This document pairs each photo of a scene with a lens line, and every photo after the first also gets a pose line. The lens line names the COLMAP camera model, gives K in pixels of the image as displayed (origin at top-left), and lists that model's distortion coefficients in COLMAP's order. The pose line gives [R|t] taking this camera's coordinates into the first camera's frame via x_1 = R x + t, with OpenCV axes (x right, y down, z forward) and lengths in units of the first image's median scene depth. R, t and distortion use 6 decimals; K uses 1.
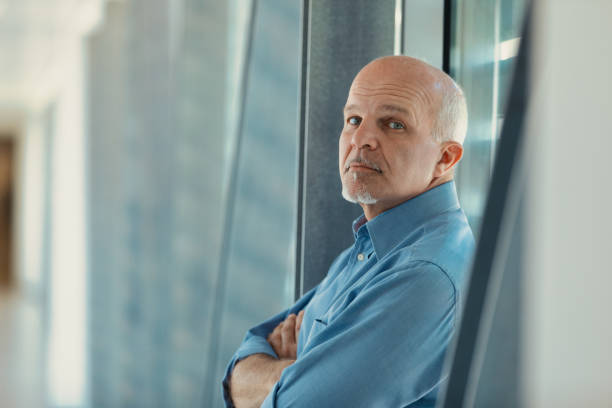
lens RADIAL K [[1272.0, 0, 306.0], [0, 1272.0, 204.0], [0, 0, 1]] dist [0.240730, 0.018911]
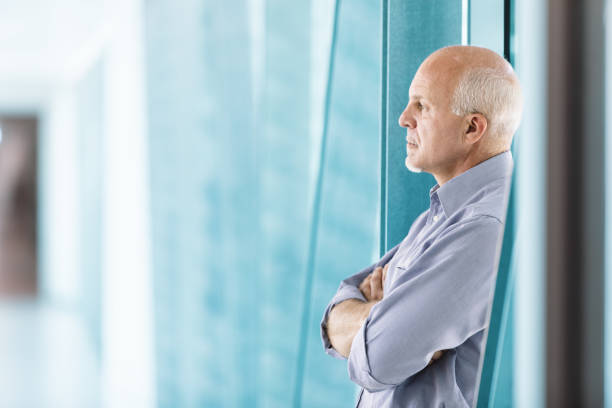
lens RADIAL K [[2350.8, 0, 306.0], [0, 2350.8, 204.0], [0, 0, 1]] dist [0.847879, 0.138141]
pose [[0.998822, -0.021492, -0.043500, 0.017953], [0.021222, 0.999753, -0.006661, 0.041751], [0.043632, 0.005730, 0.999031, -1.174203]]
